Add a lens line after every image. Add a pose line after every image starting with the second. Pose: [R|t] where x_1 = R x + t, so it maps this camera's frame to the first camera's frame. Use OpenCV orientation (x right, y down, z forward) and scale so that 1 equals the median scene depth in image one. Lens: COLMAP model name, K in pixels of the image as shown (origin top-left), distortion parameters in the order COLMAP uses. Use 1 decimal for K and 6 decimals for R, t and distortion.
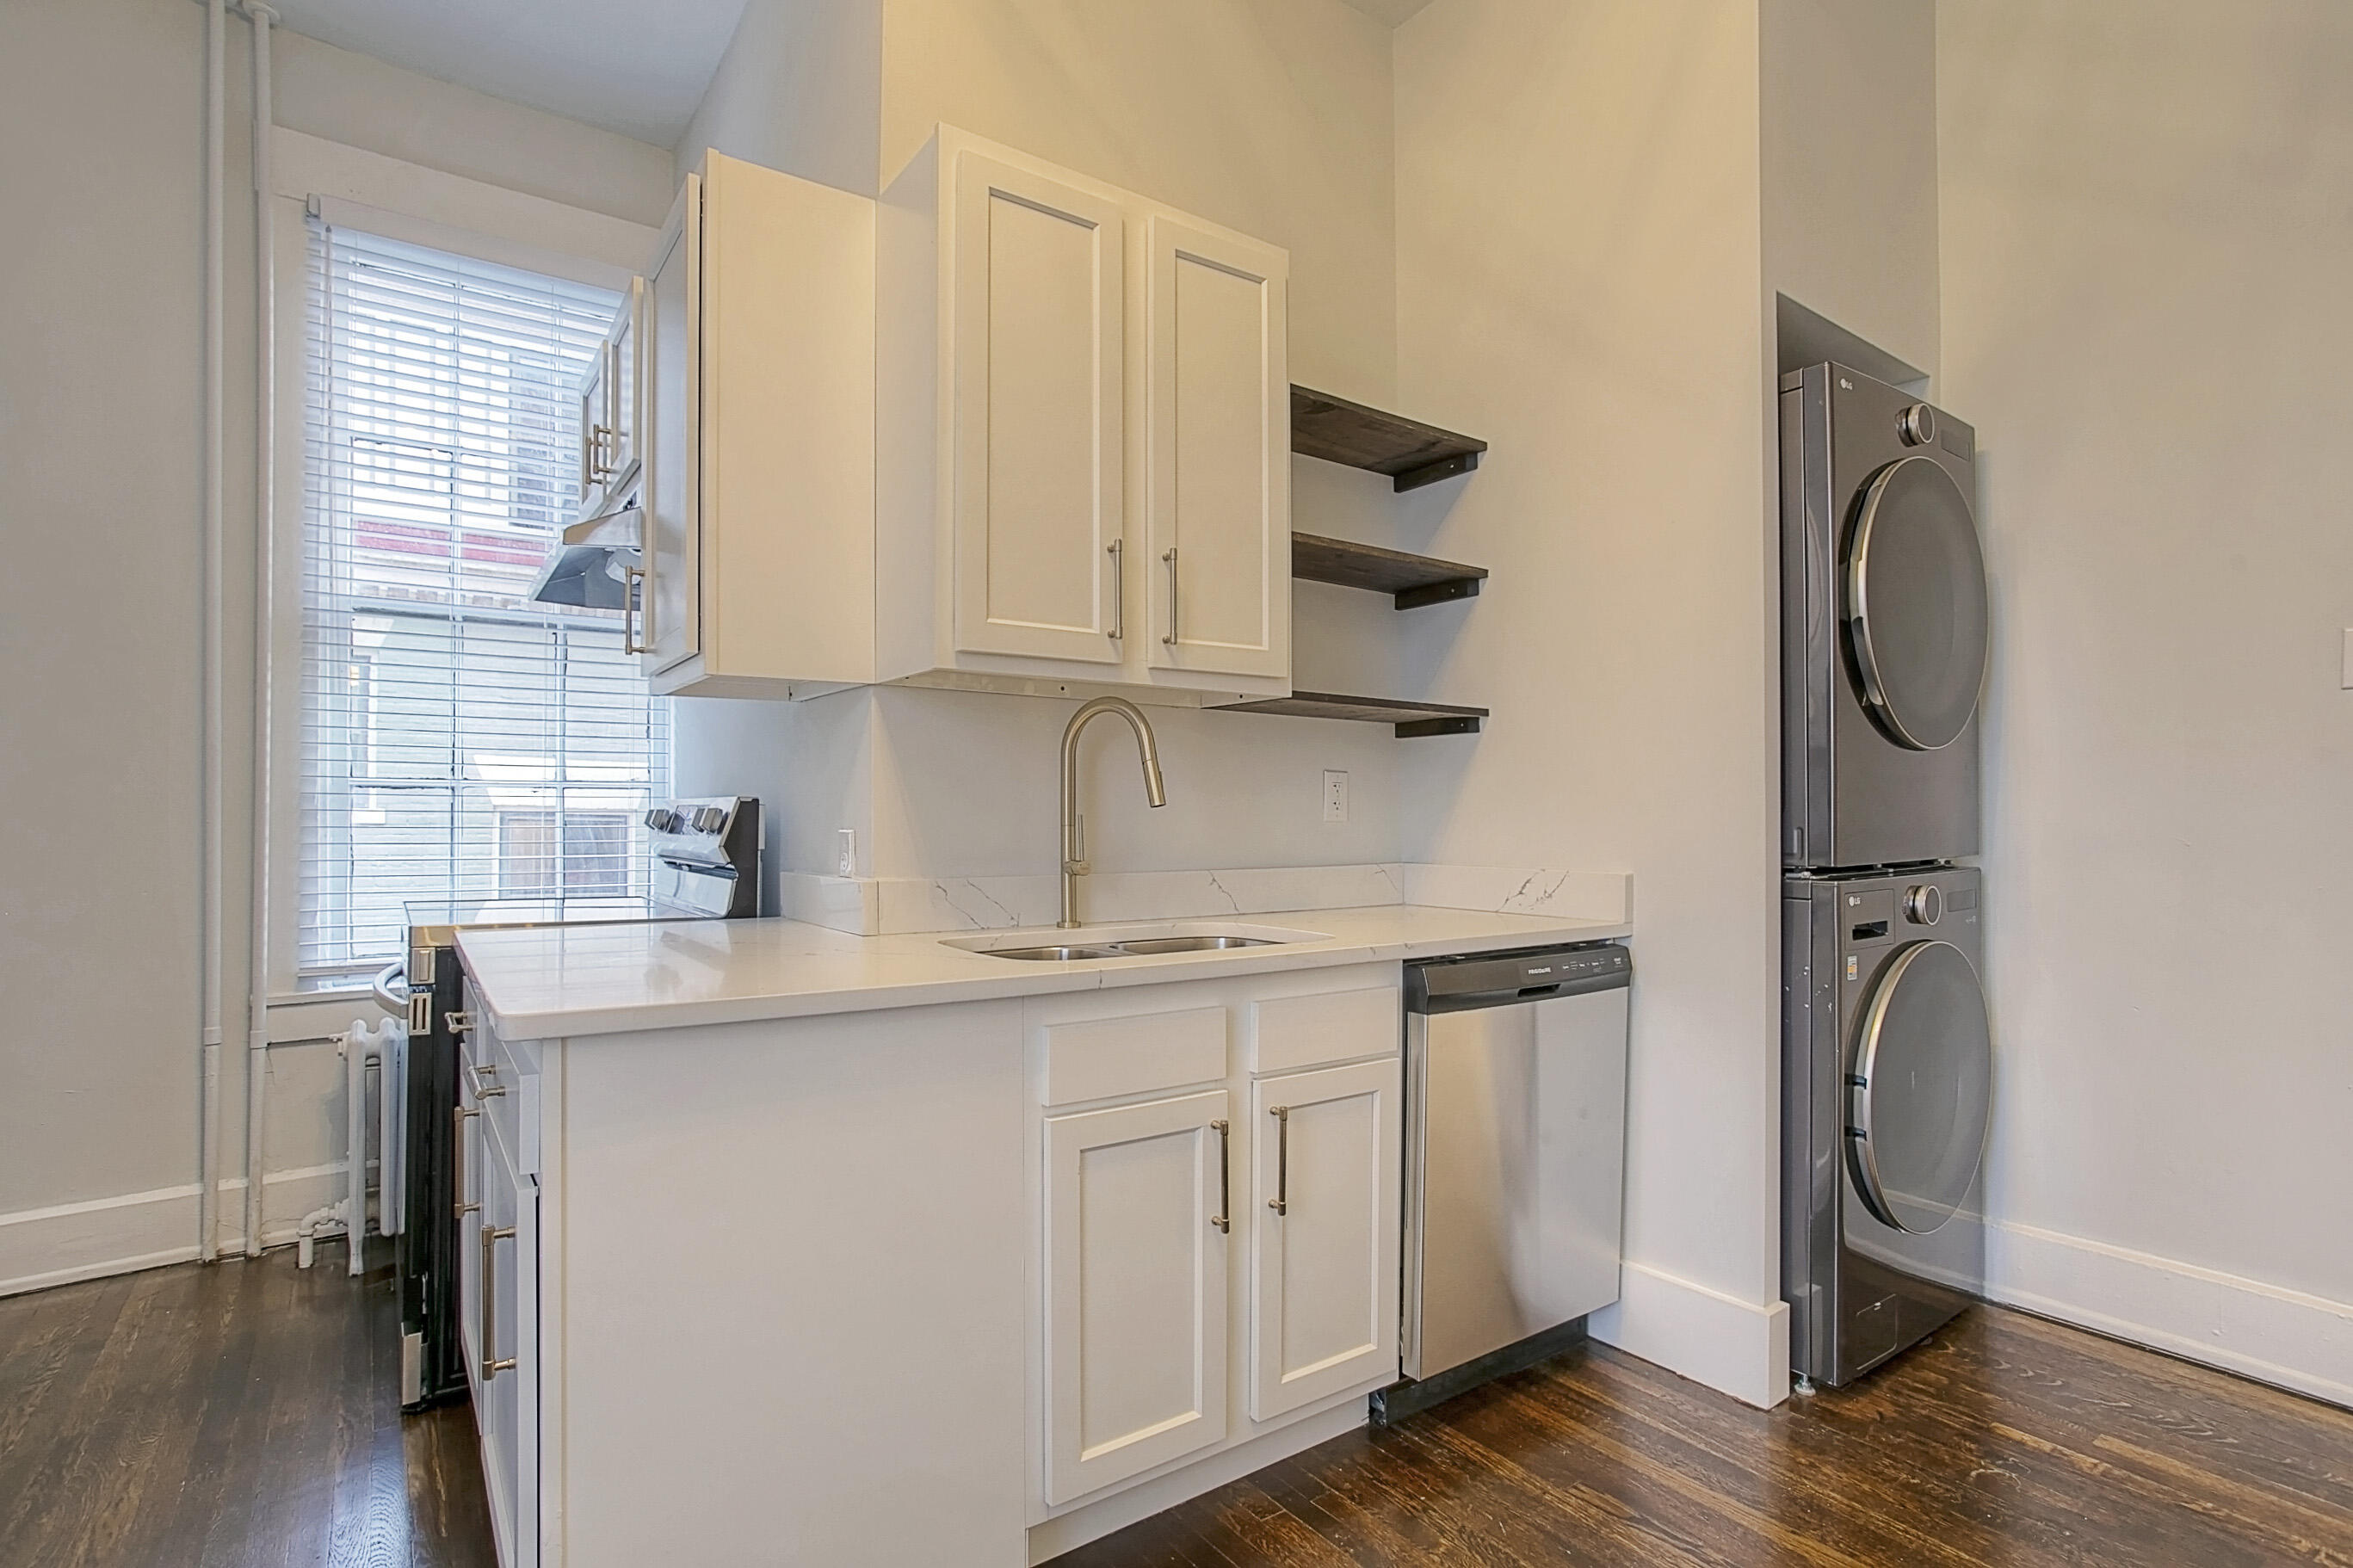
lens RADIAL K [[1145.2, 0, 1177.8], [0, 1145.2, 827.5], [0, 0, 1]] dist [-0.033079, 0.001464]
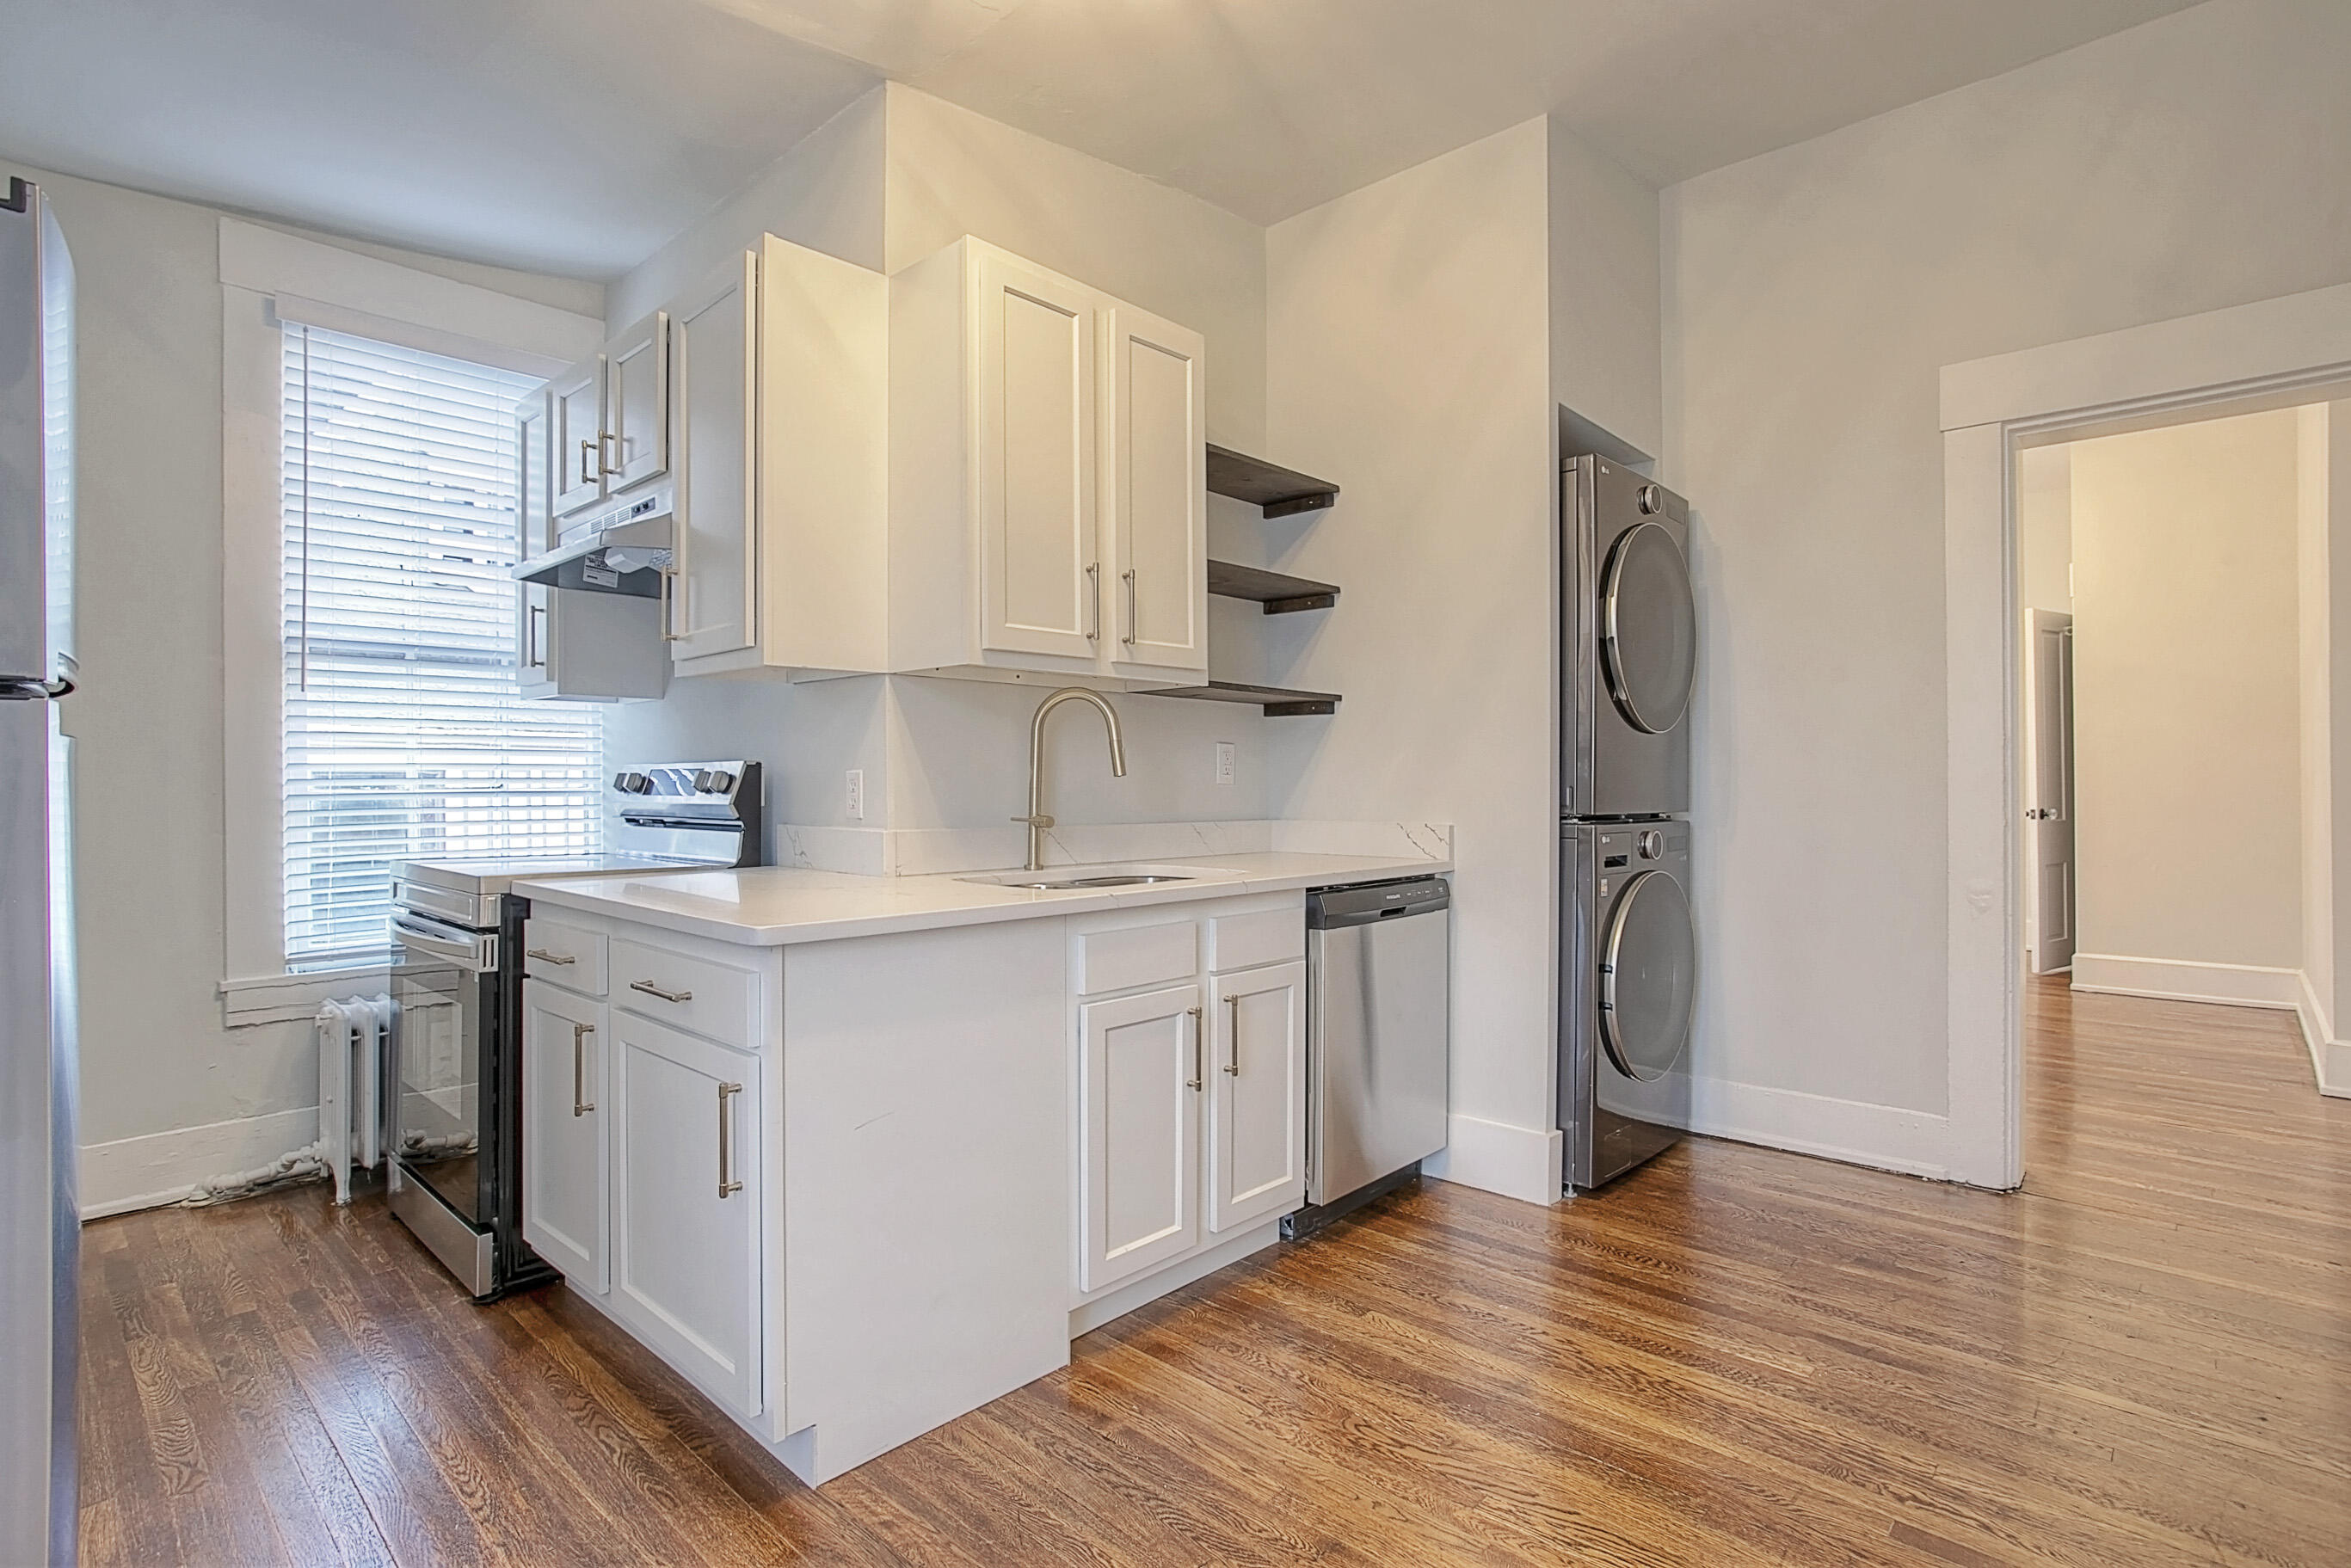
lens RADIAL K [[1144.2, 0, 1165.1], [0, 1144.2, 786.3], [0, 0, 1]] dist [-0.033079, 0.001464]
pose [[0.977753, 0.001127, 0.209756, -0.217390], [-0.000755, 0.999998, -0.001858, -0.000001], [-0.209758, 0.001658, 0.977752, -0.239787]]
